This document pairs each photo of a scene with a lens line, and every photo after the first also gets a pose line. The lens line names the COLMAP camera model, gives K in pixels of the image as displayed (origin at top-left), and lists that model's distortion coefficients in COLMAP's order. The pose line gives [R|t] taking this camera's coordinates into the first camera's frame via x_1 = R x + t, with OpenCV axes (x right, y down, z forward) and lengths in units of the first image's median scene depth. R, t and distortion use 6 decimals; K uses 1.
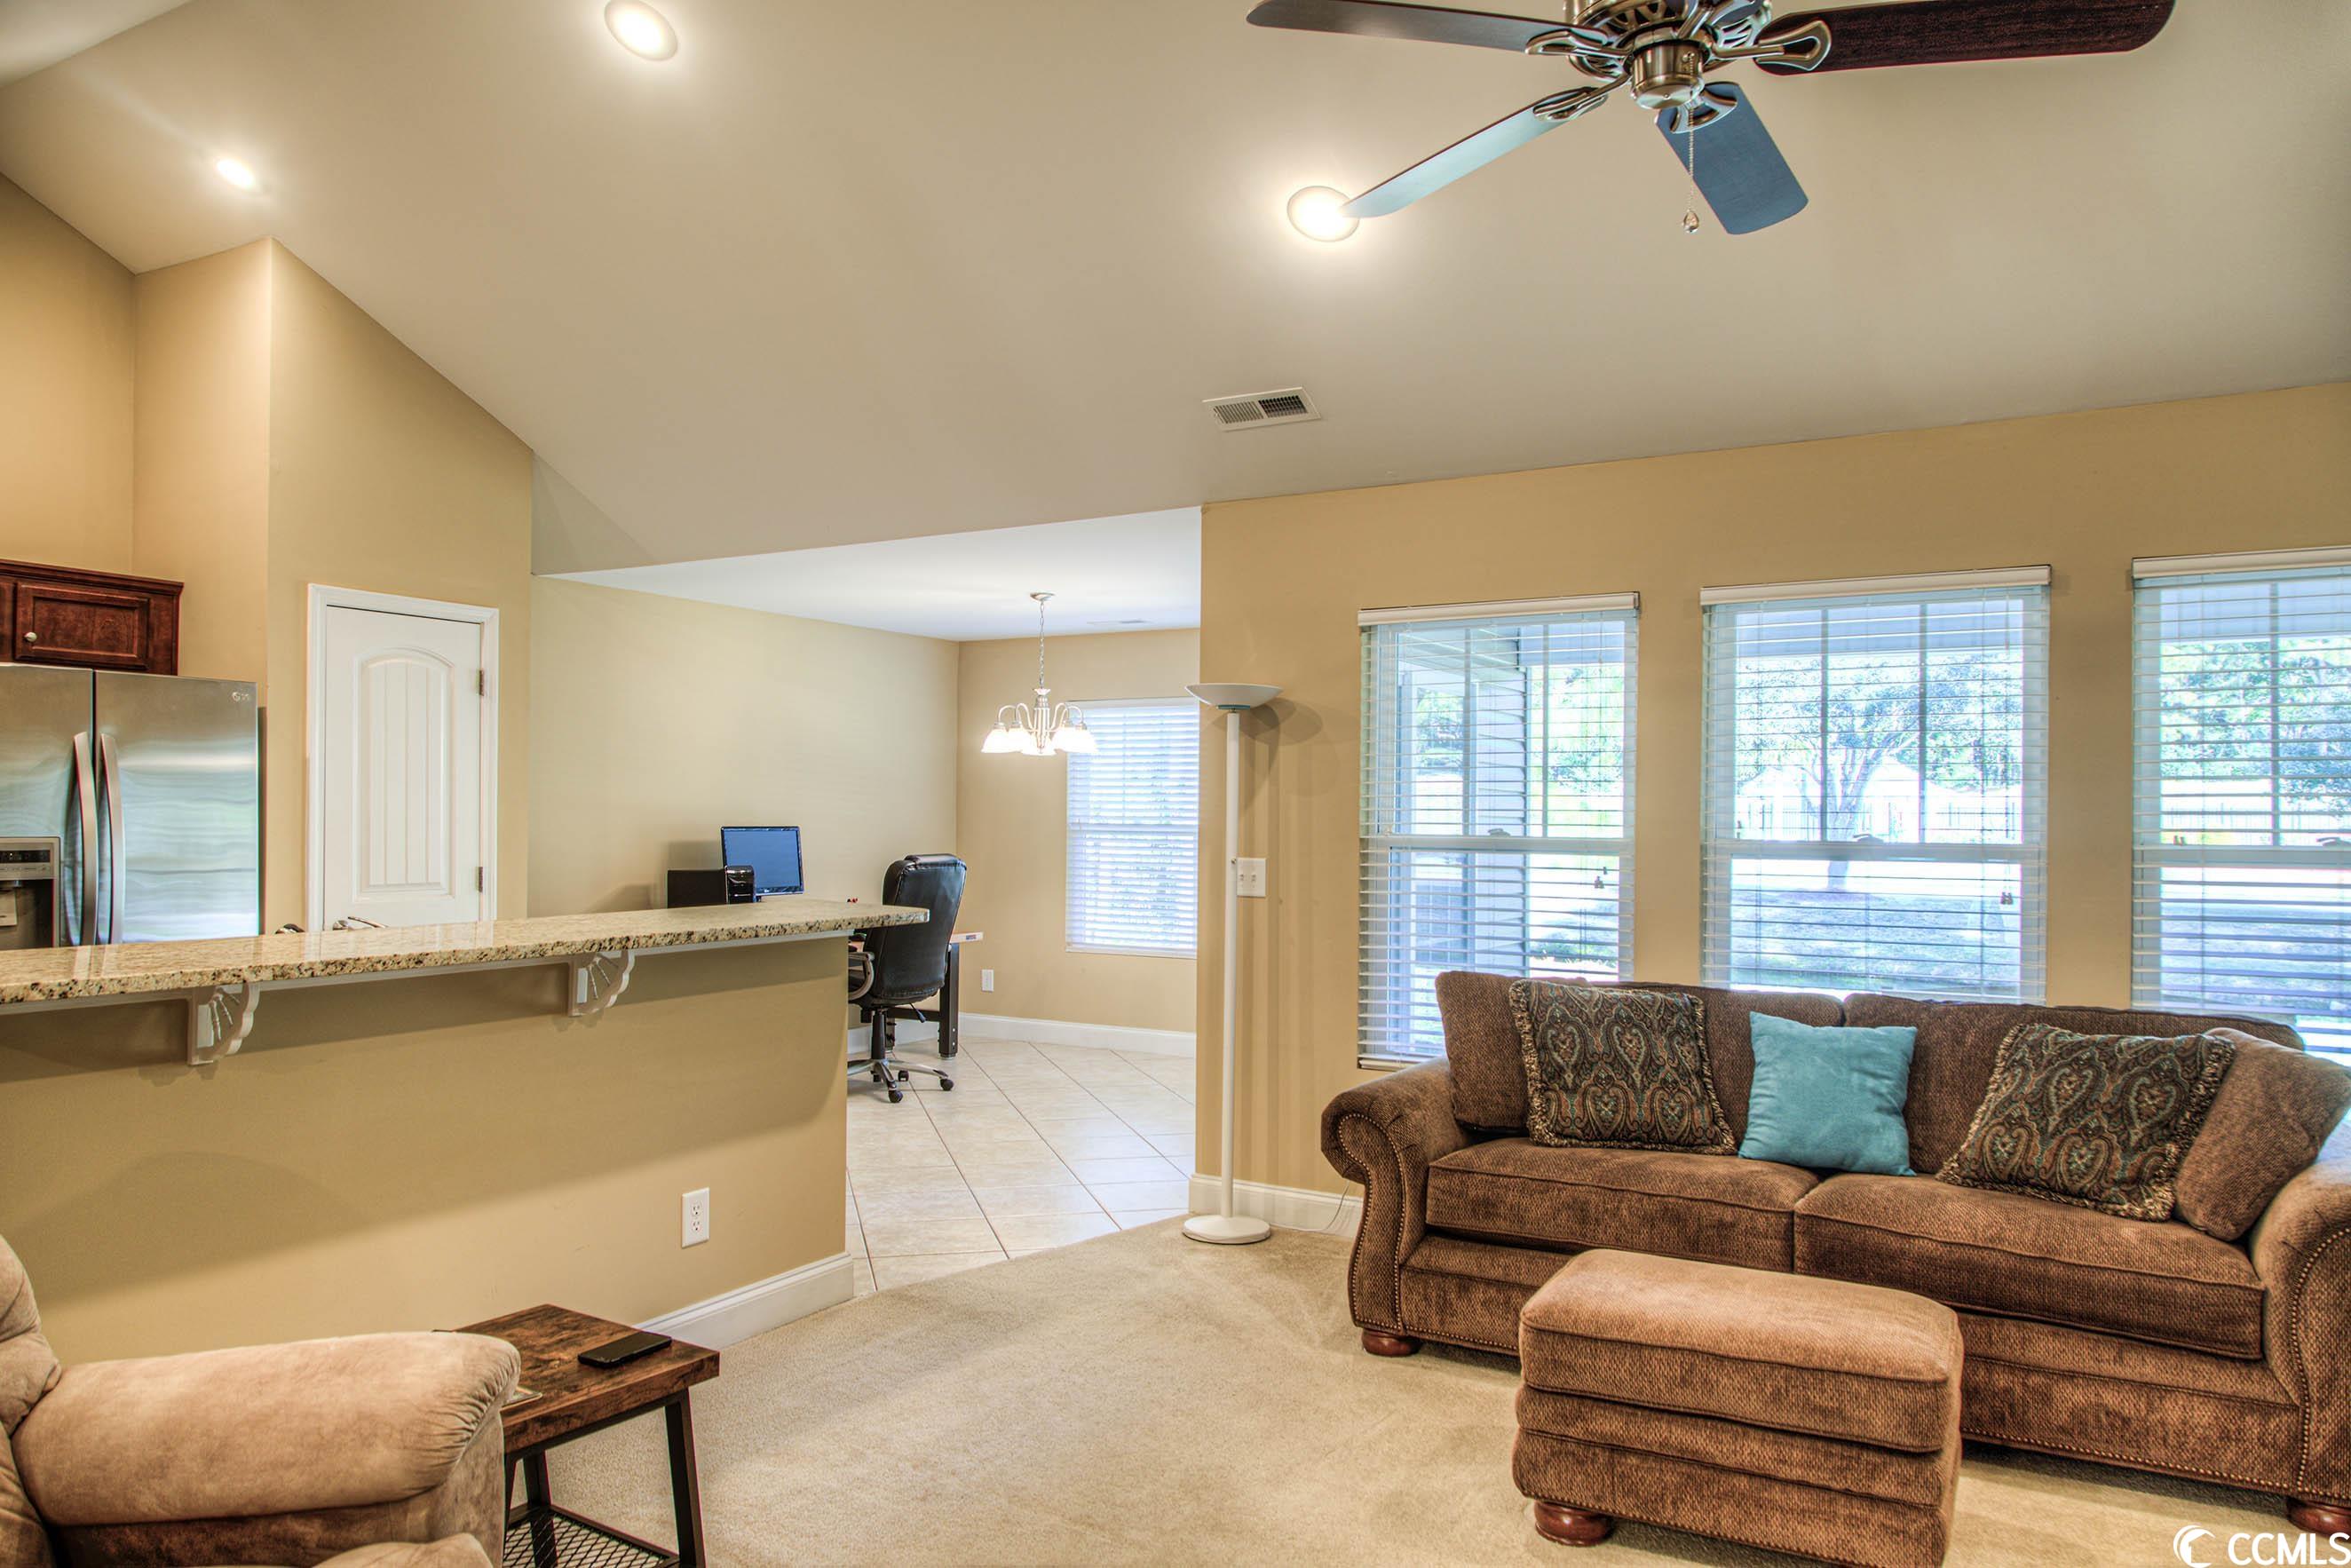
lens RADIAL K [[1588.8, 0, 1176.3], [0, 1588.8, 795.8], [0, 0, 1]] dist [0.014495, -0.026375]
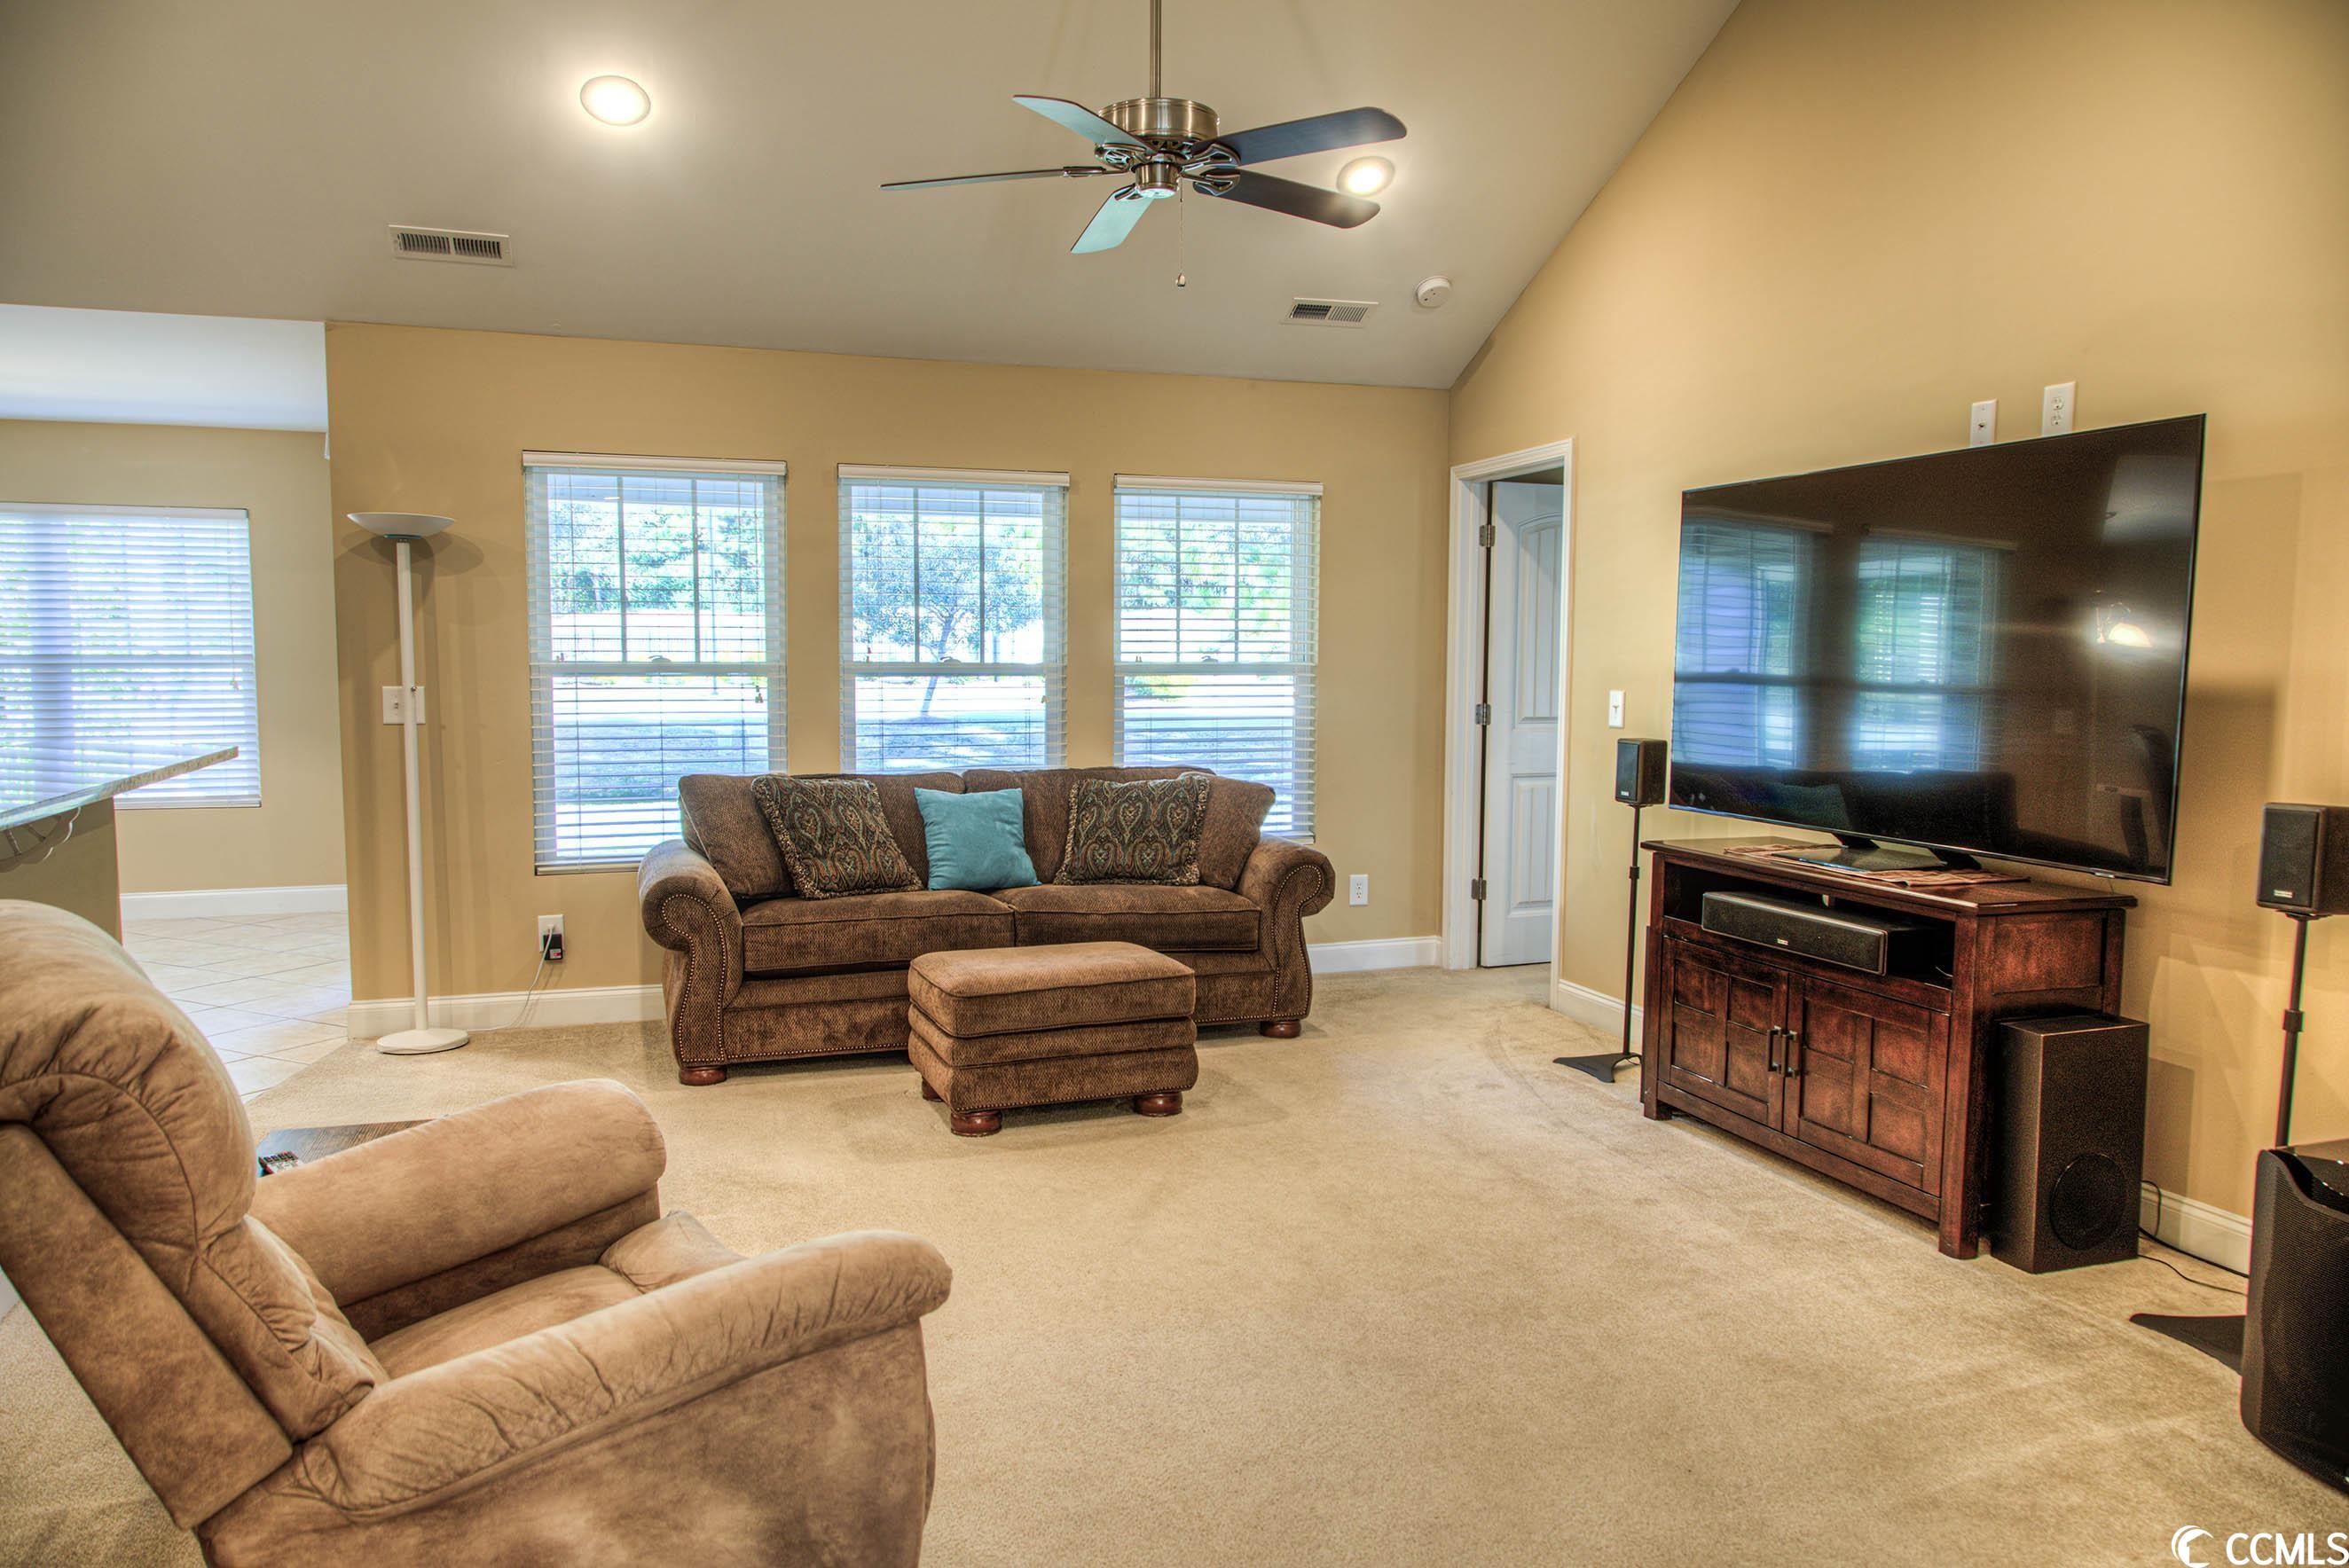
lens RADIAL K [[1587.3, 0, 1175.3], [0, 1587.3, 795.8], [0, 0, 1]] dist [0.014495, -0.026375]
pose [[0.650759, -0.074448, 0.755625, -0.551103], [-0.007319, 0.994520, 0.104289, -0.001362], [-0.759249, -0.073397, 0.646649, -0.053803]]
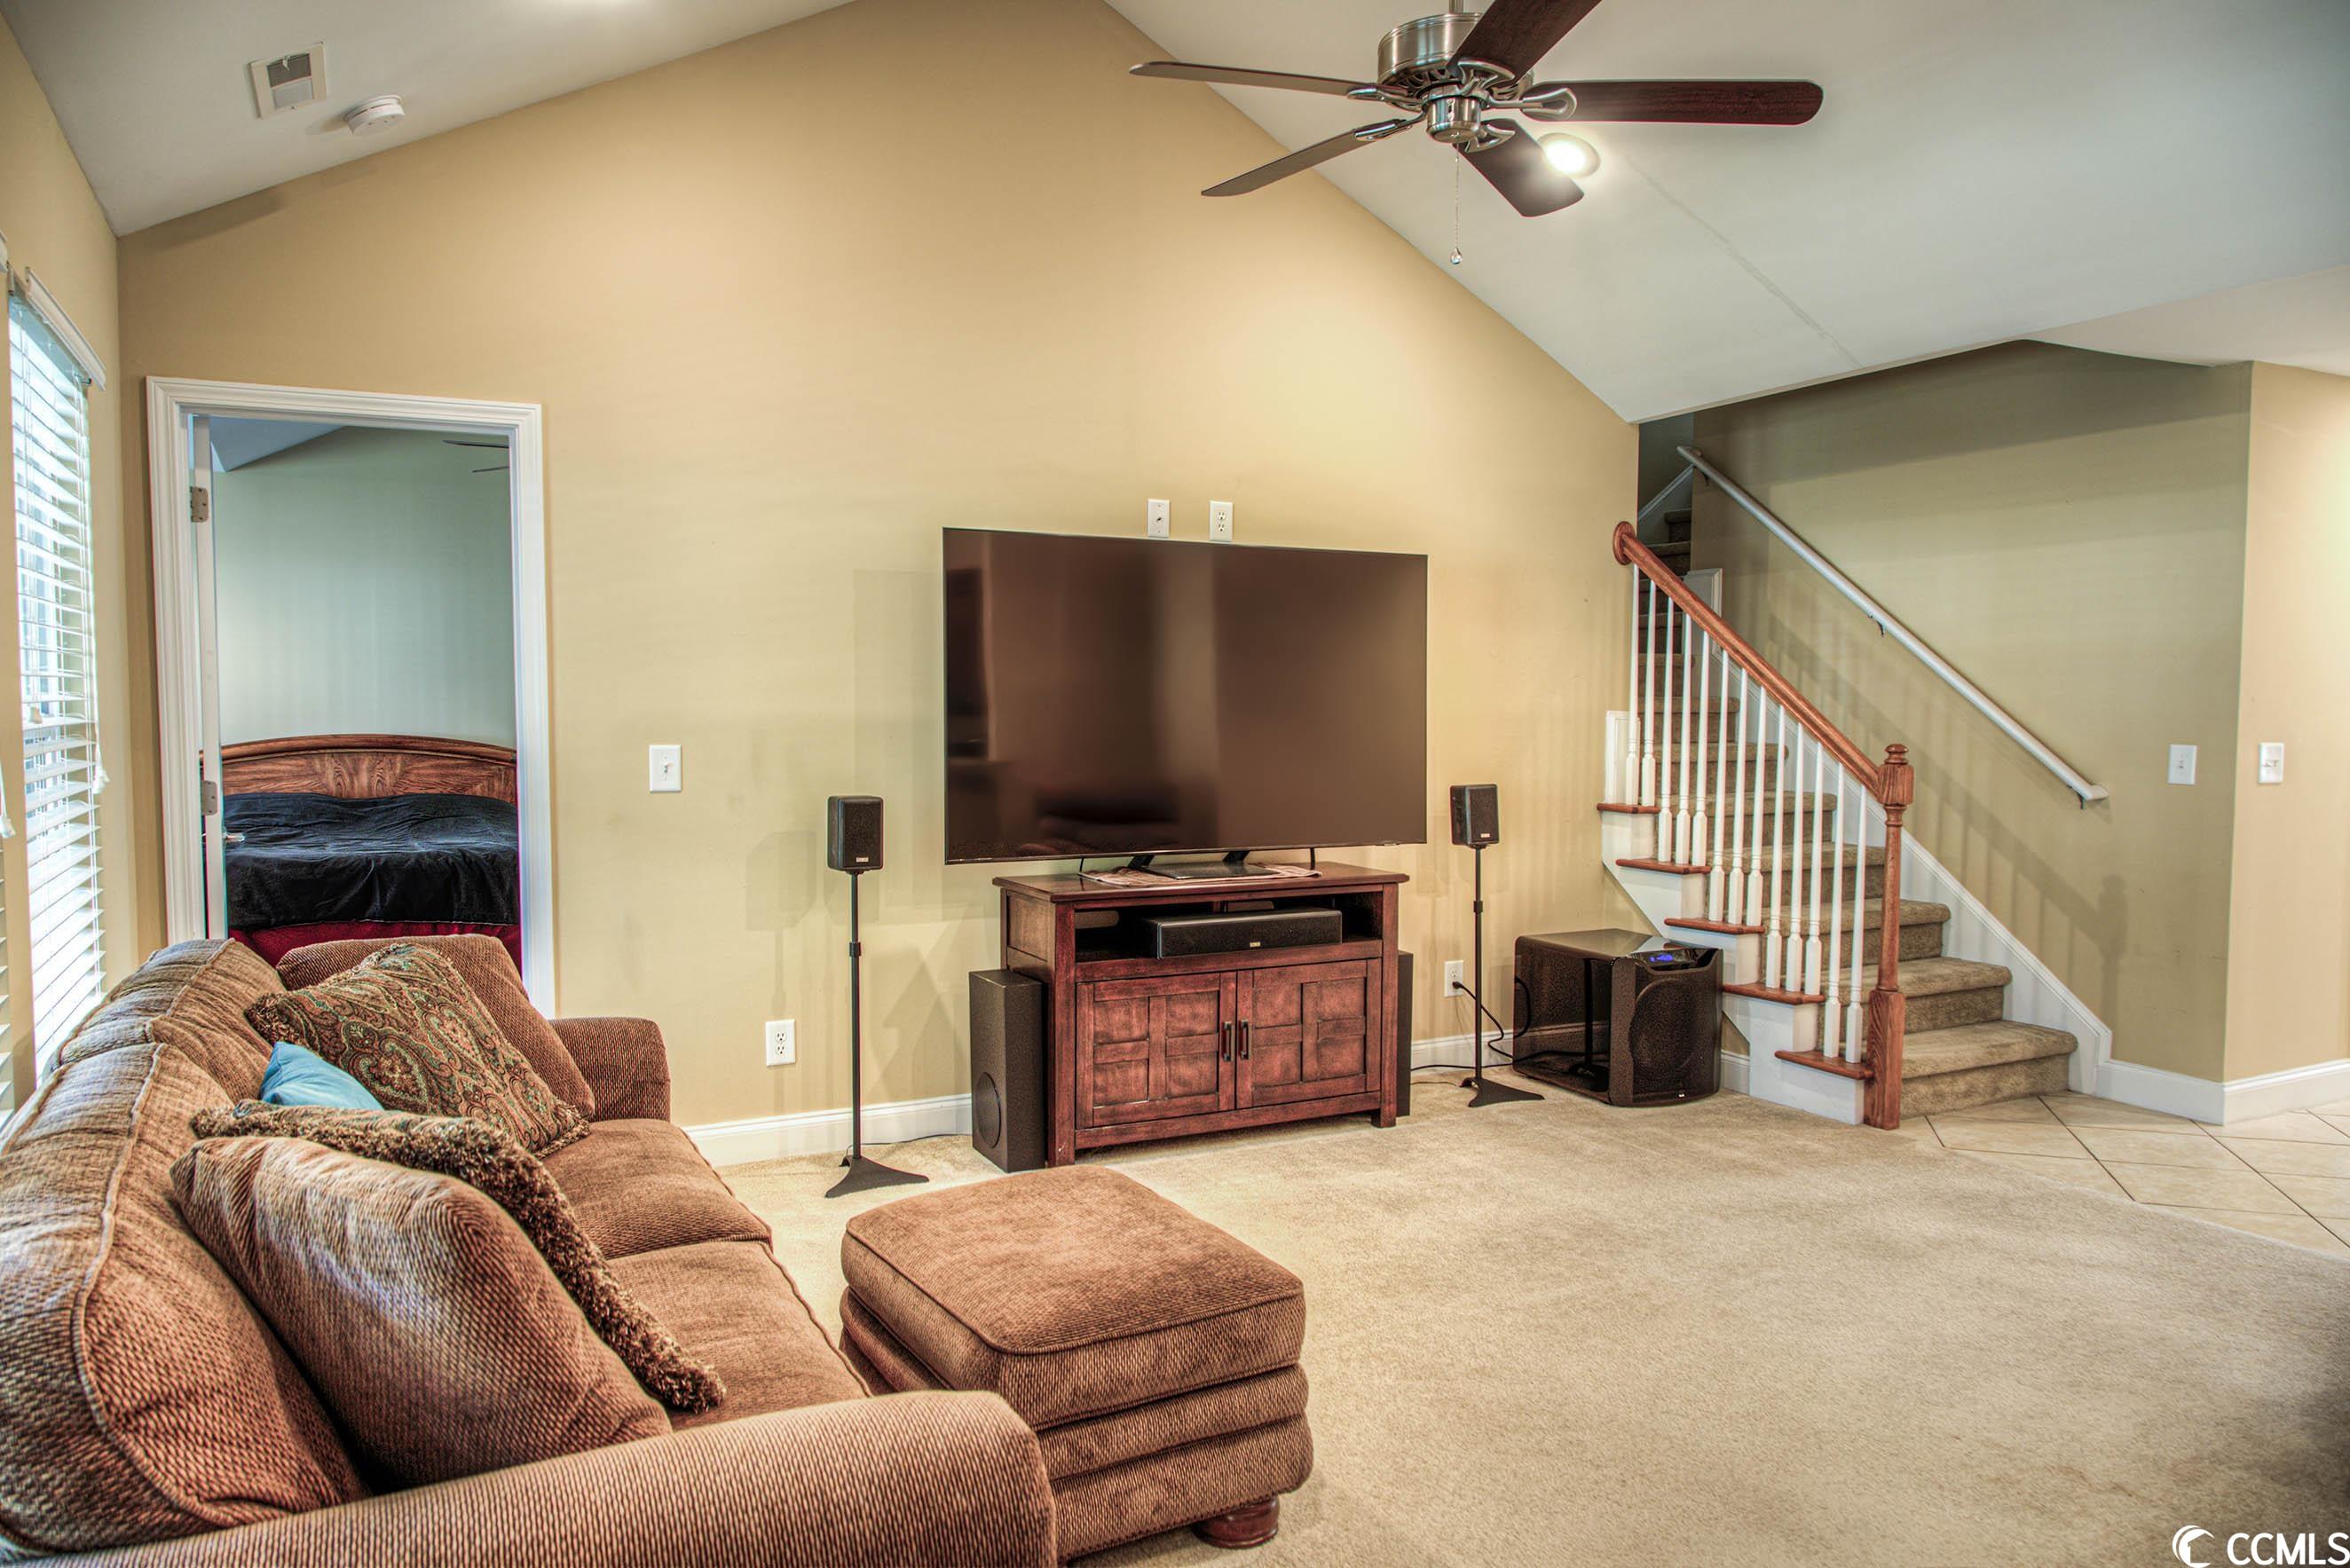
lens RADIAL K [[1588.1, 0, 1175.8], [0, 1588.1, 795.8], [0, 0, 1]] dist [0.014495, -0.026375]
pose [[-0.846634, -0.040957, 0.530597, -0.125214], [-0.015901, 0.998536, 0.051705, 0.021655], [-0.531937, 0.035338, -0.846046, 1.321445]]
